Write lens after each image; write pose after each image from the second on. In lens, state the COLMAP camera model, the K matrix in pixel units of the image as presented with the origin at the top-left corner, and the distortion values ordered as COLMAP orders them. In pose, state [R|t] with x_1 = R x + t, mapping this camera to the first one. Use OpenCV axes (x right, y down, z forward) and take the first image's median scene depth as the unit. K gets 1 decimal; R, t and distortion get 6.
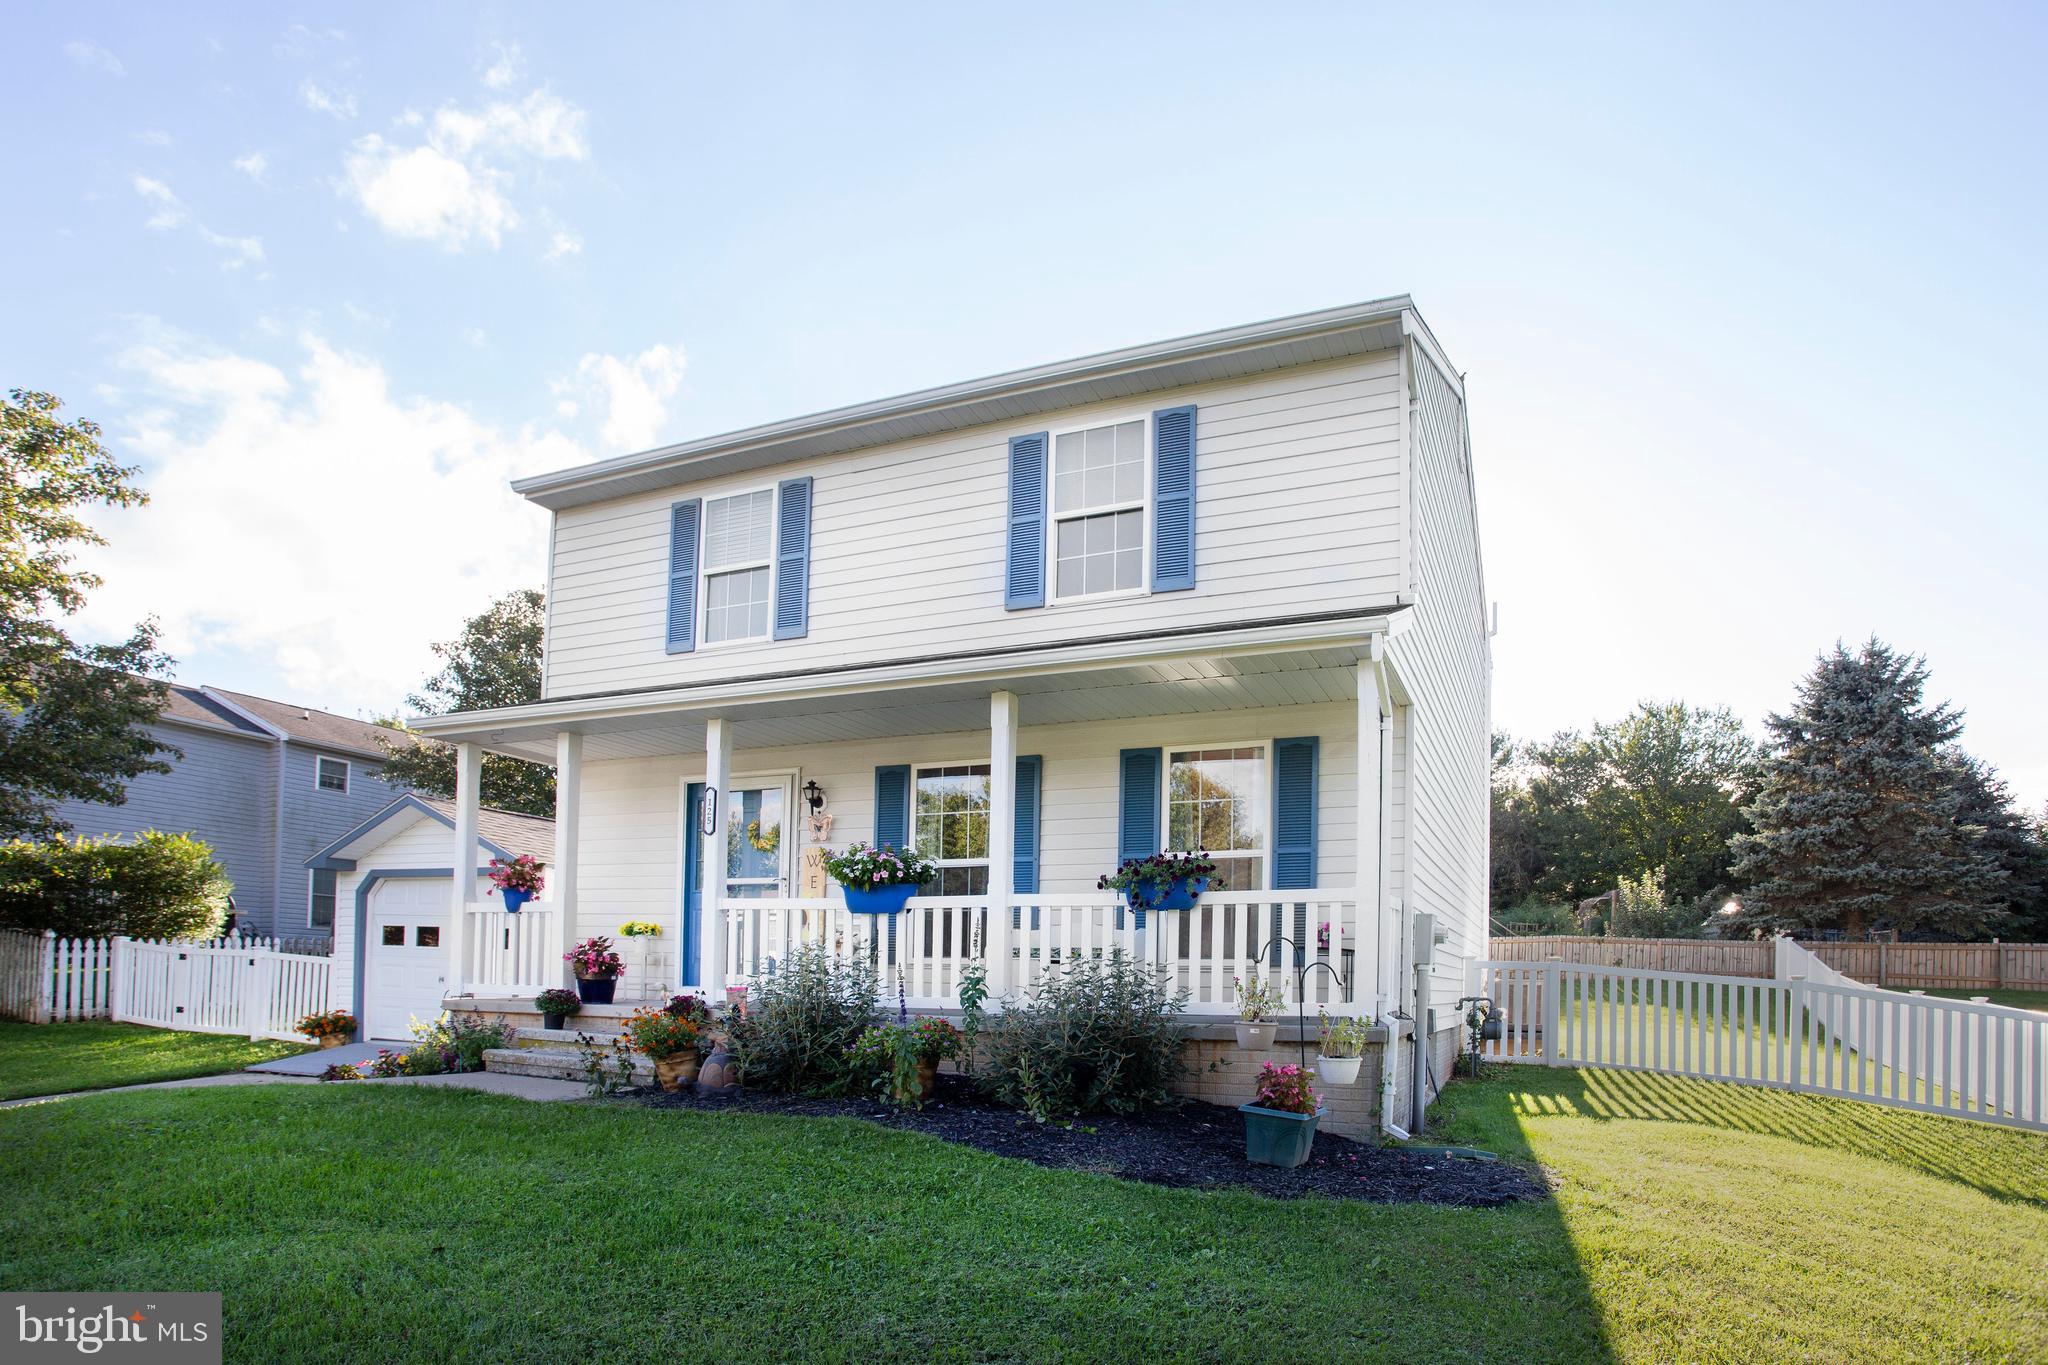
lens RADIAL K [[1009.7, 0, 1000.0], [0, 1009.7, 641.5], [0, 0, 1]] dist [-0.011683, -0.000310]
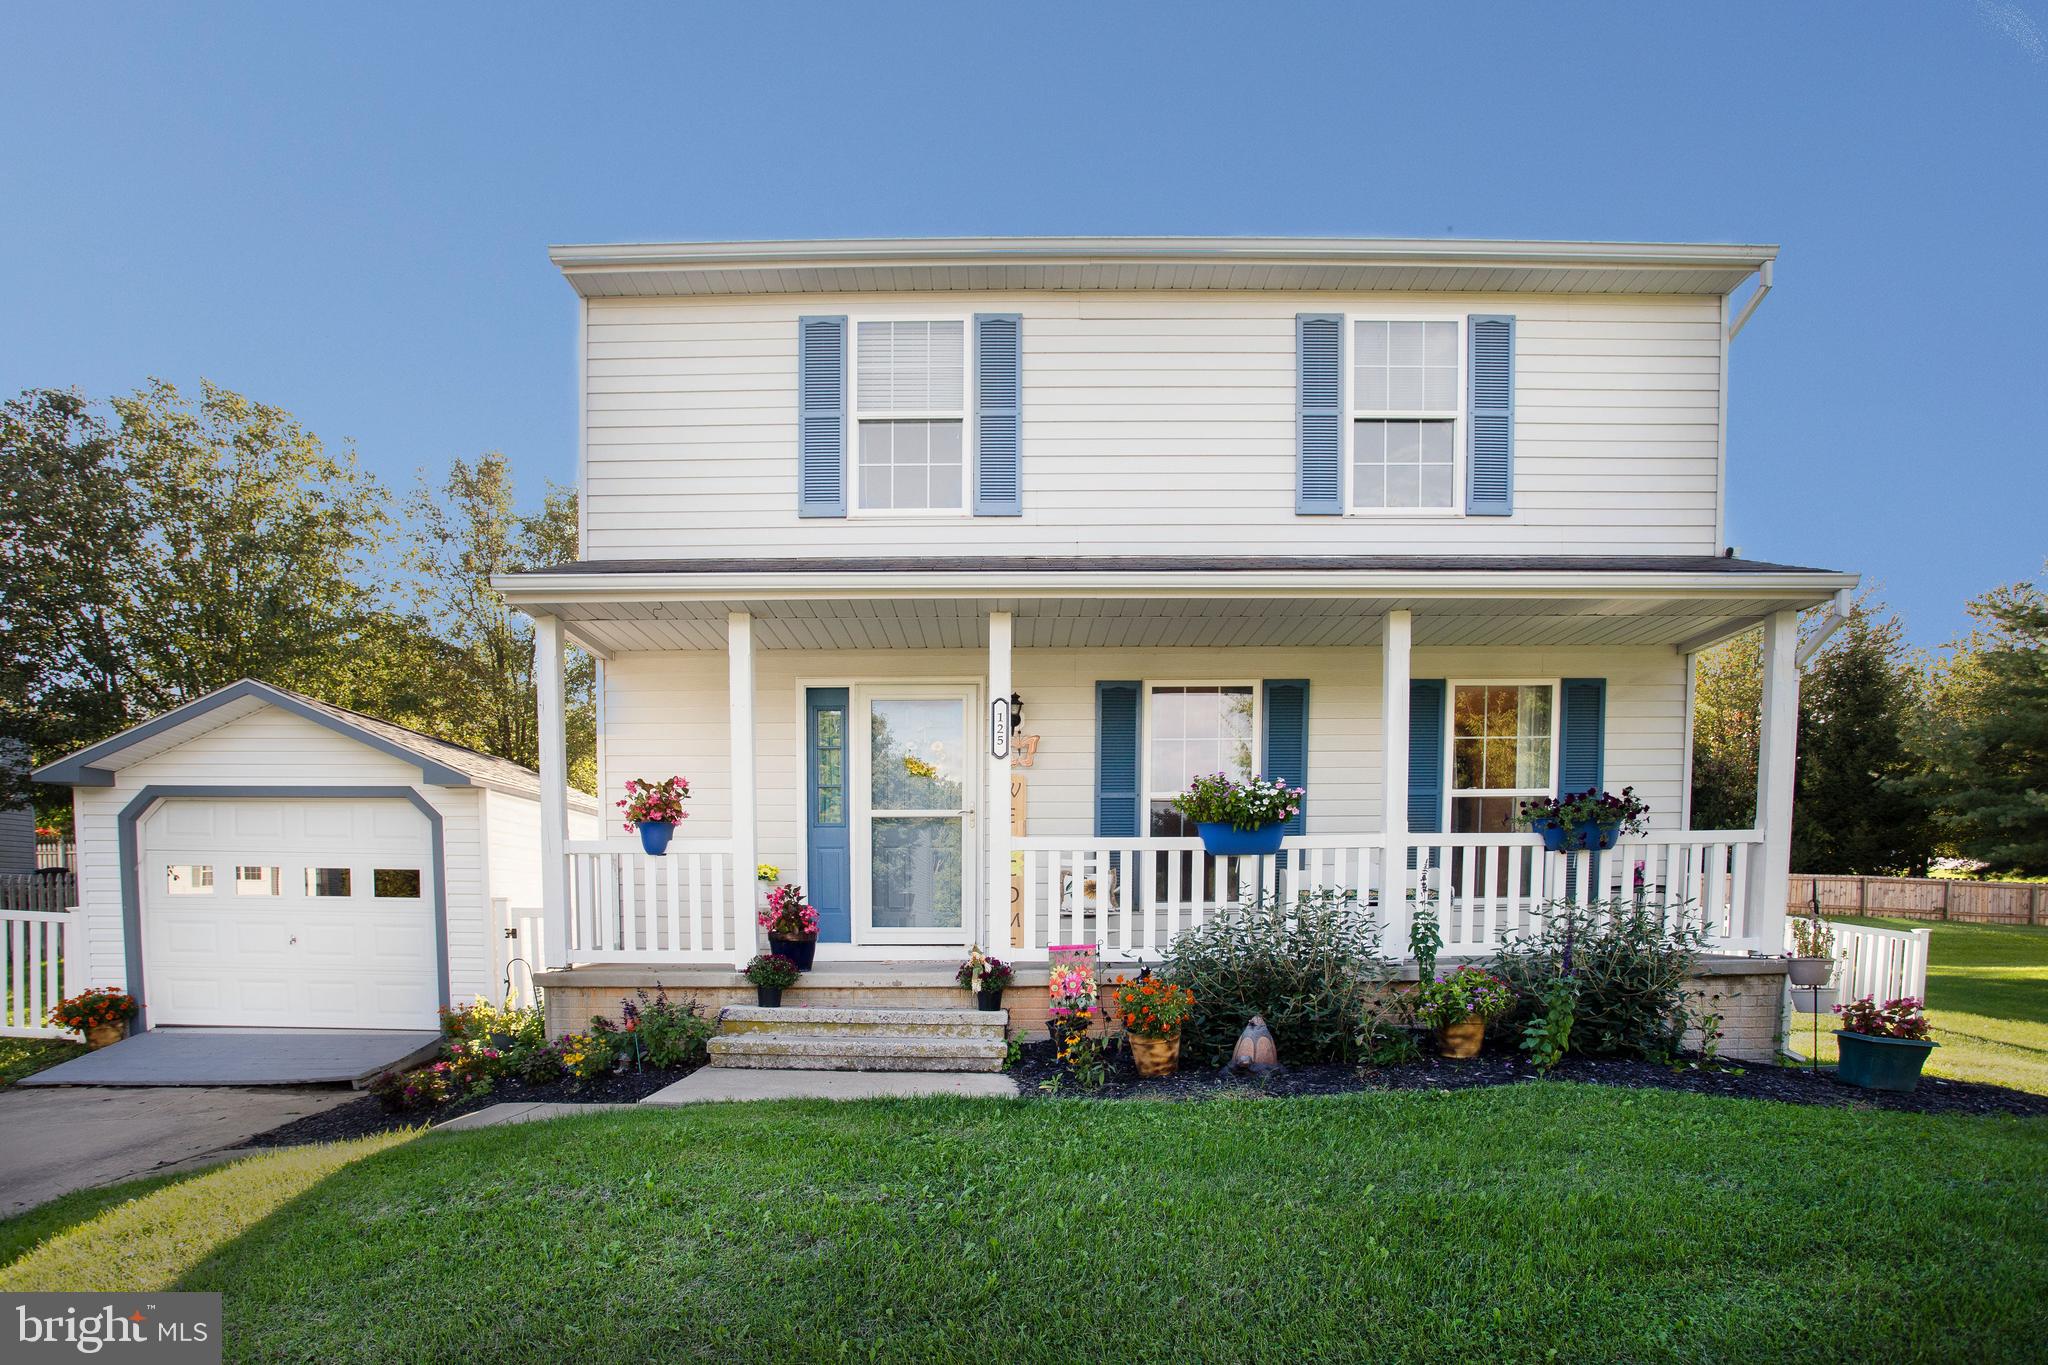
lens RADIAL K [[1039.1, 0, 1024.0], [0, 1039.1, 682.5], [0, 0, 1]] dist [-0.020041, 0.000406]
pose [[0.923785, 0.059779, 0.378217, -0.507974], [-0.100855, 0.990847, 0.089728, 0.053669], [-0.369391, -0.121035, 0.921358, 0.224967]]
